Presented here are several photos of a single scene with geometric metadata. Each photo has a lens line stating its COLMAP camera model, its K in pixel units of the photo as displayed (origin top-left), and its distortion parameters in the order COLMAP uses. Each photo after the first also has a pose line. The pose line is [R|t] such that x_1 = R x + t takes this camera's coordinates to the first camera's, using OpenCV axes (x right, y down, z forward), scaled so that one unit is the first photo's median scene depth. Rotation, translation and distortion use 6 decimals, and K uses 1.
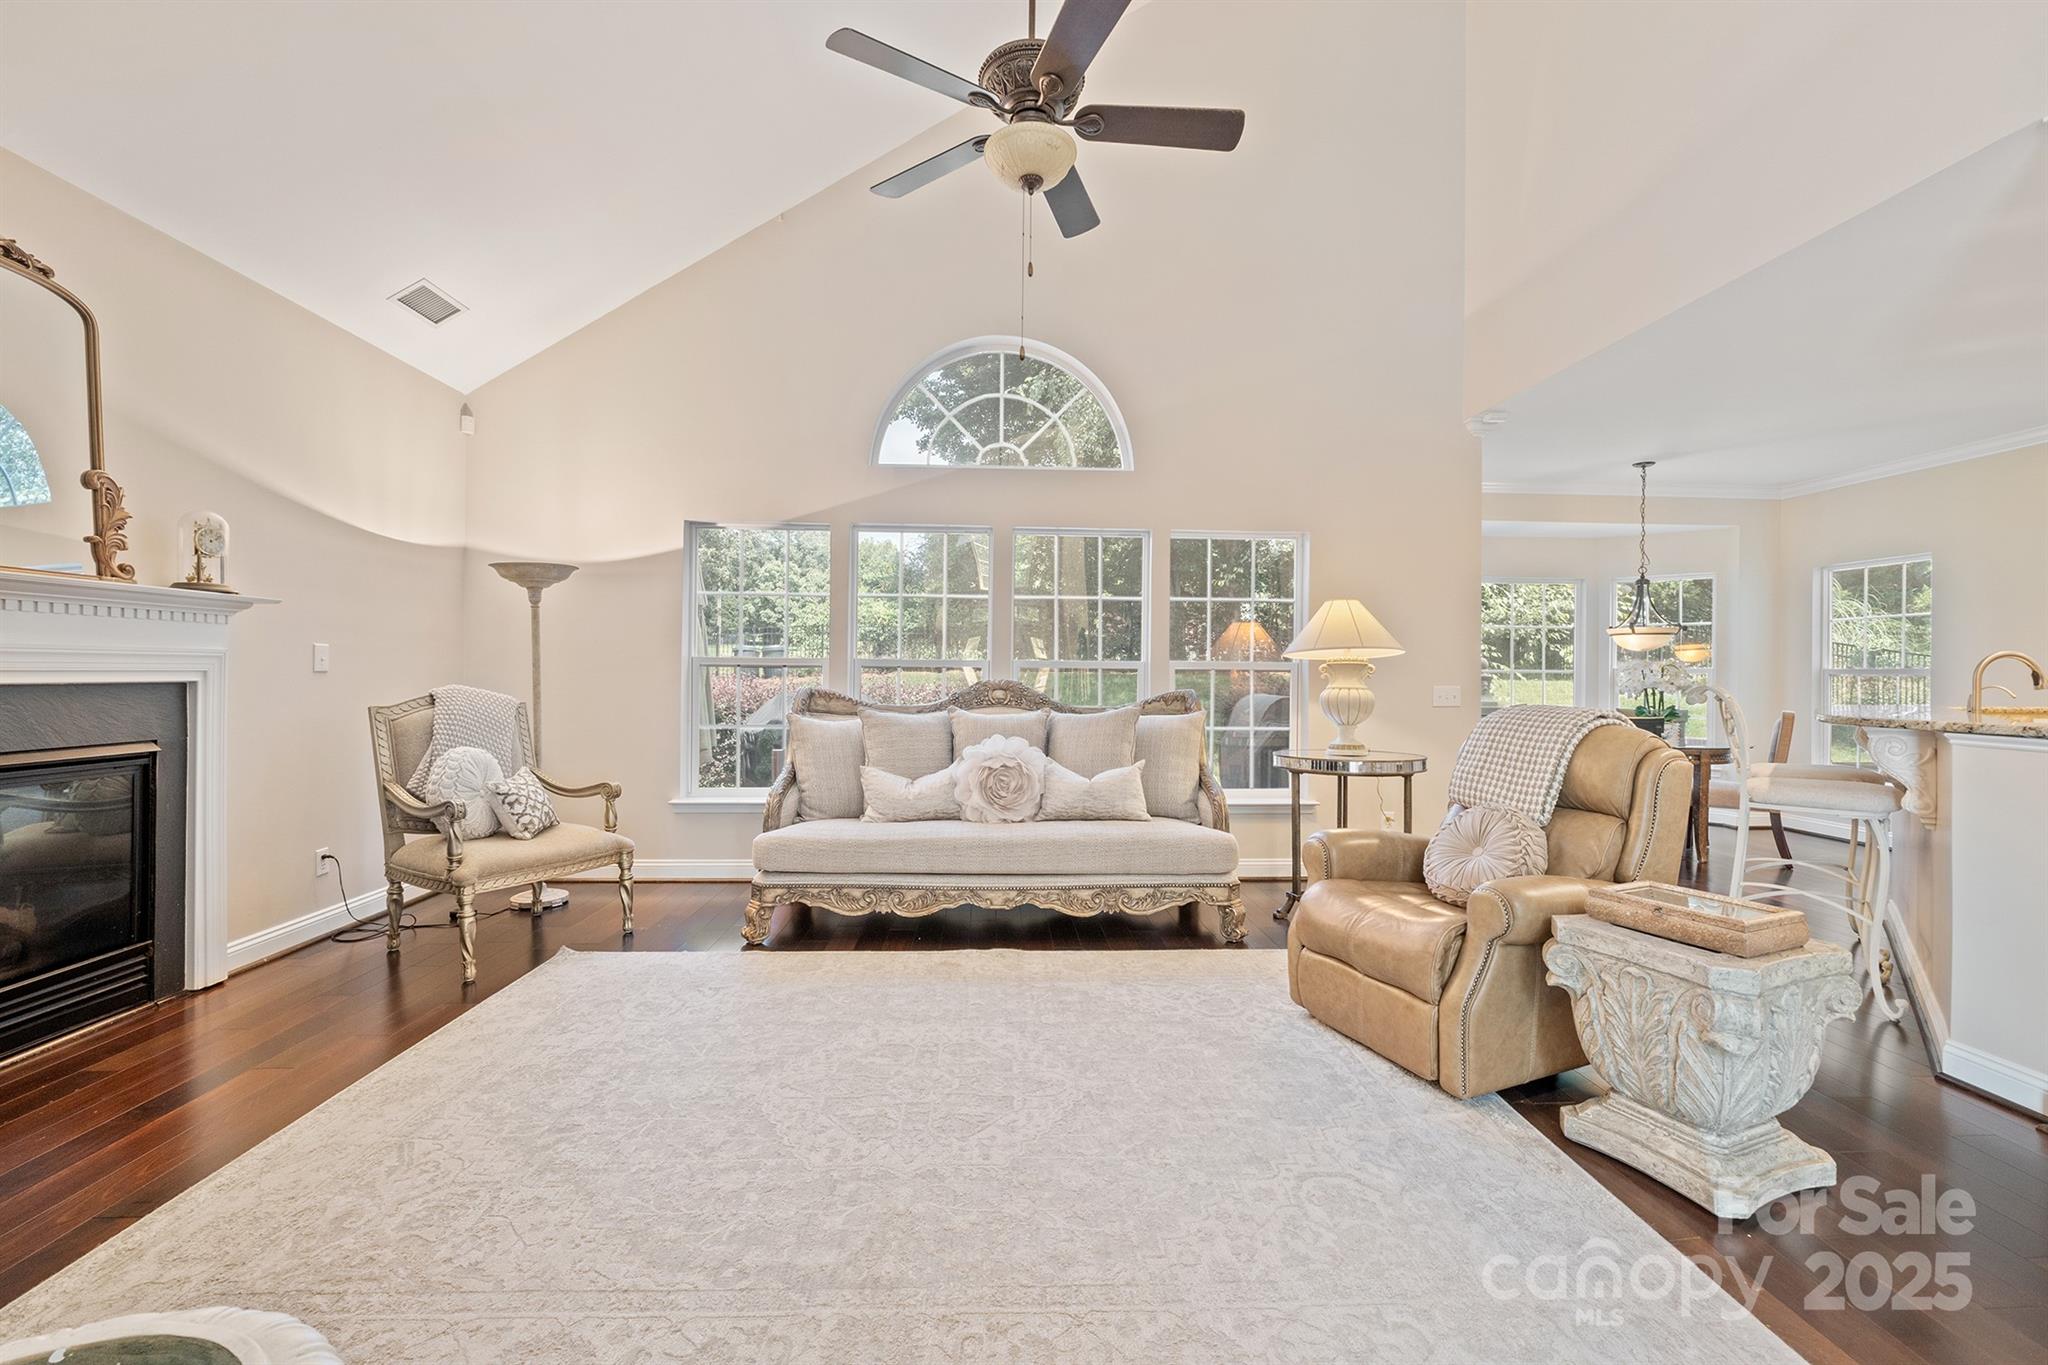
lens RADIAL K [[858.2, 0, 1026.3], [0, 858.2, 675.9], [0, 0, 1]] dist [-0.005340, -0.000329]
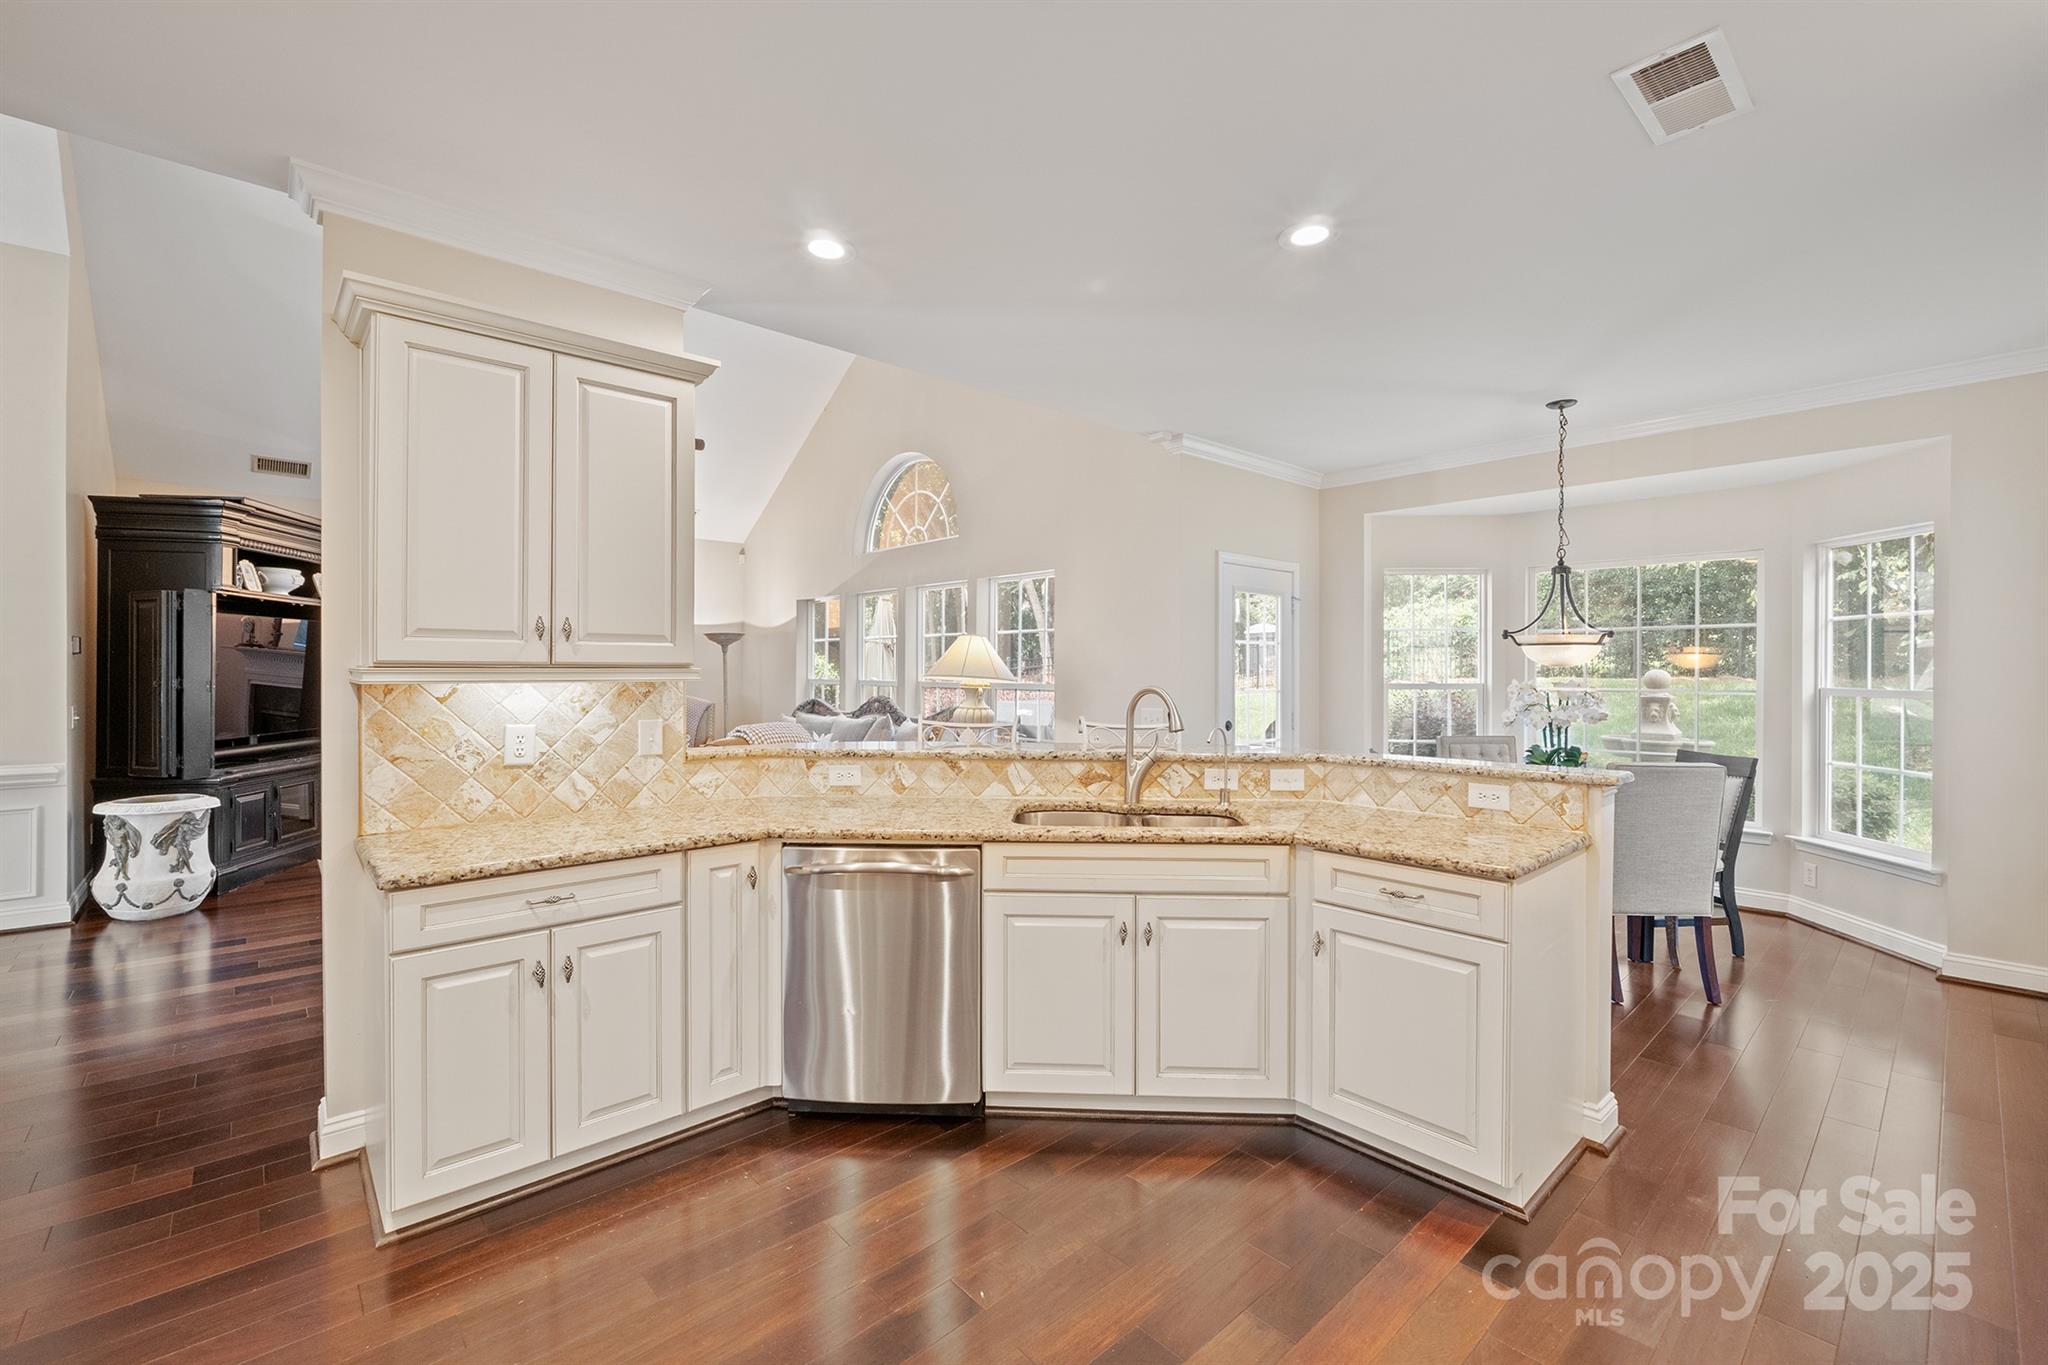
lens RADIAL K [[867.3, 0, 1029.0], [0, 867.3, 673.4], [0, 0, 1]] dist [-0.002260, 0.000114]
pose [[0.635390, -0.002983, -0.772186, 1.613142], [0.001200, 0.999995, -0.002875, -0.034554], [0.772191, 0.000900, 0.635390, 0.322724]]
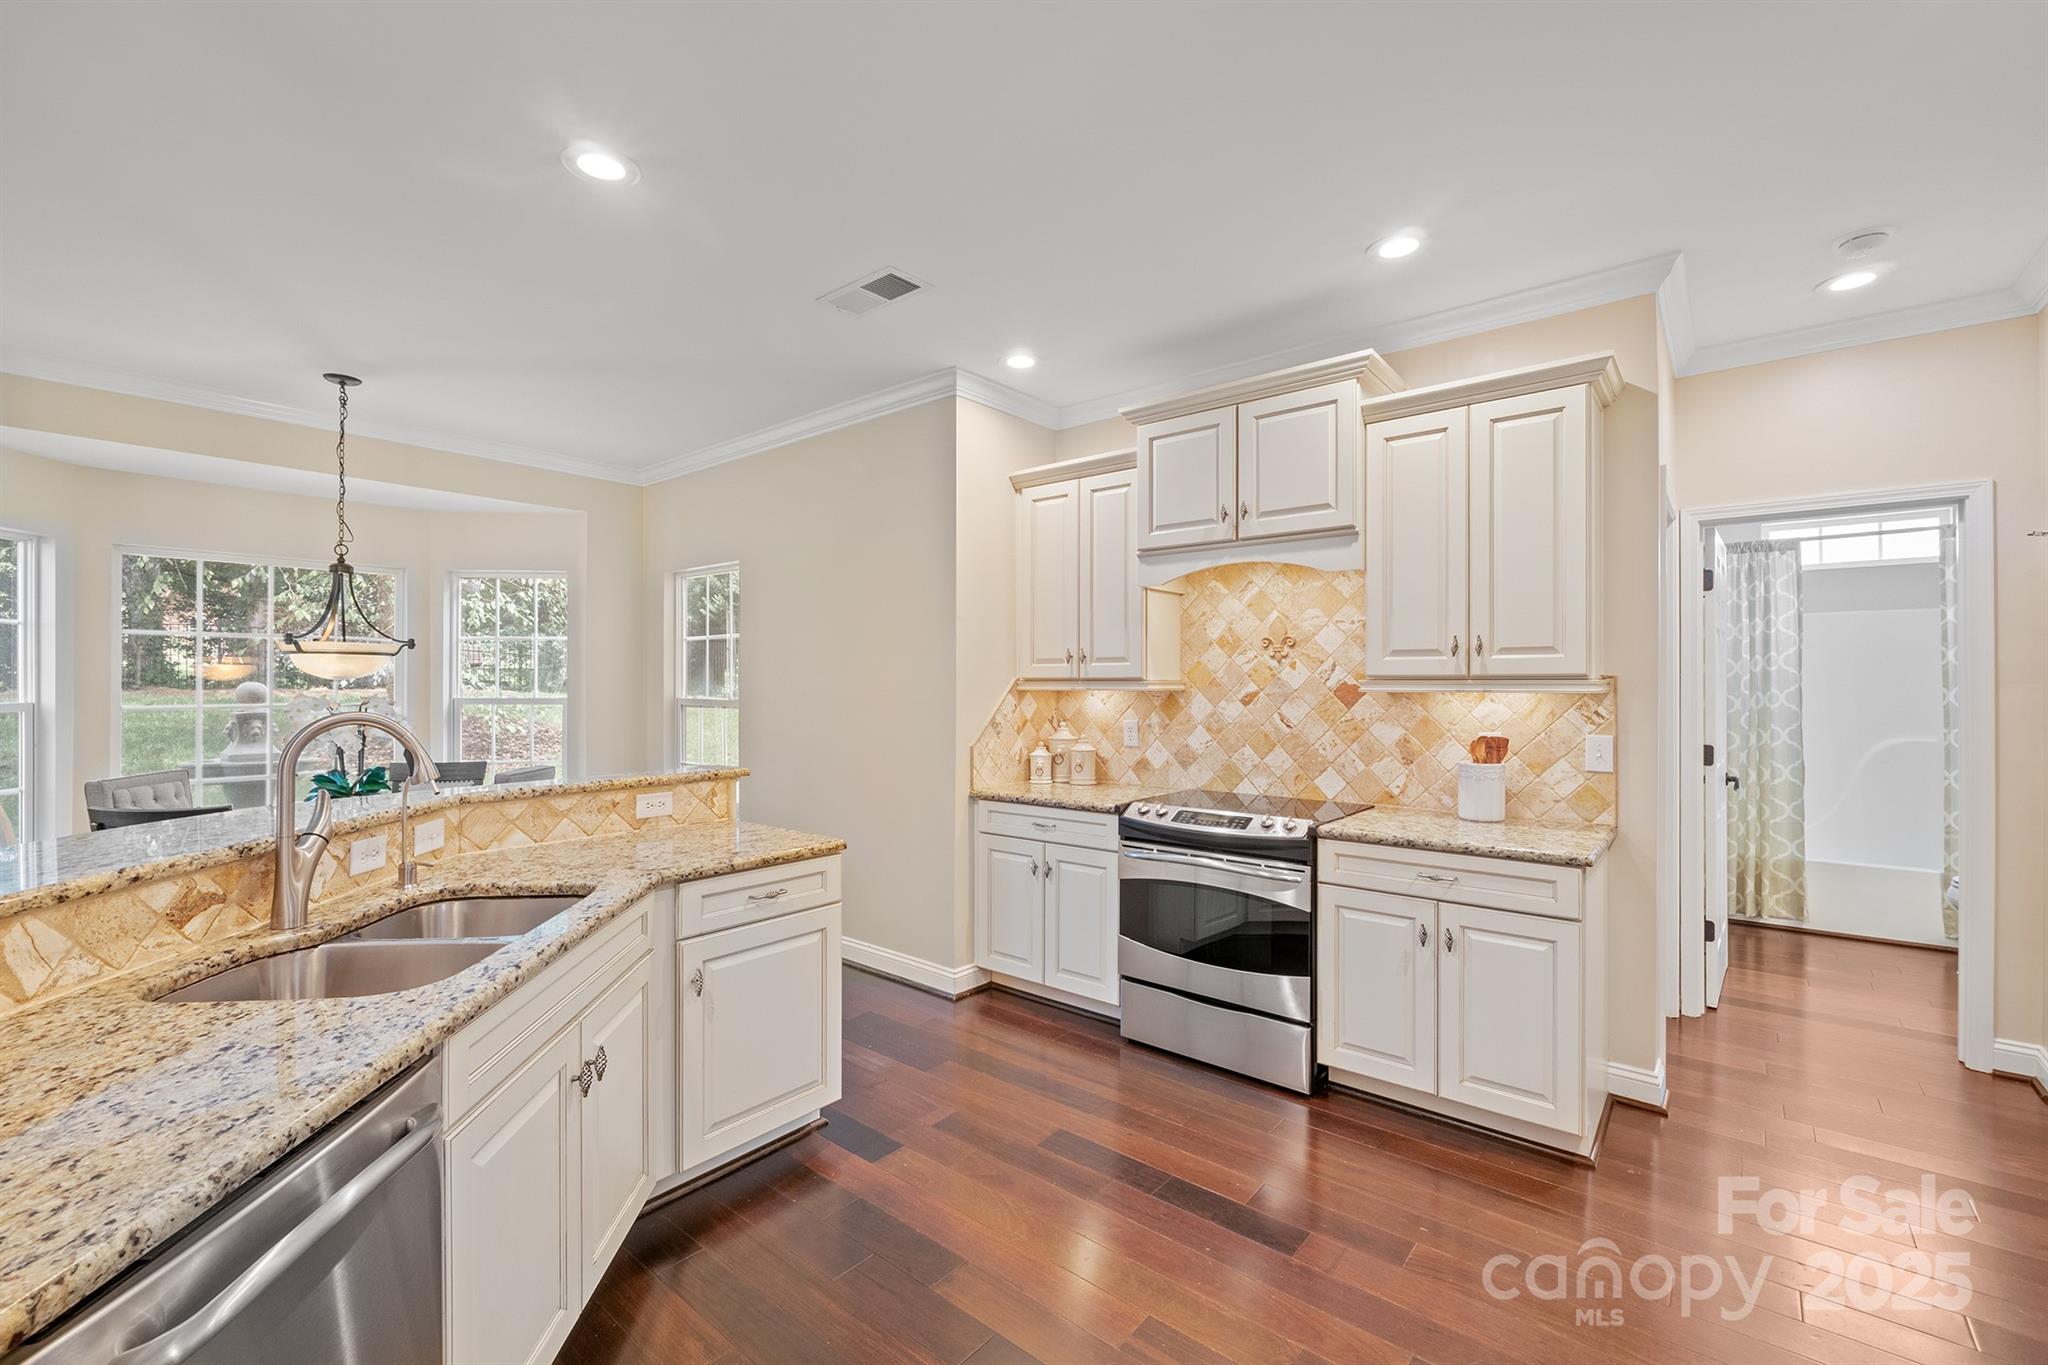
lens RADIAL K [[864.3, 0, 1024.0], [0, 864.3, 682.5], [0, 0, 1]] dist [-0.002838, -0.000260]
pose [[0.672068, -0.008319, 0.740443, 0.953583], [0.008187, 0.999959, 0.003804, -0.039389], [-0.740444, 0.003506, 0.672109, 0.340494]]
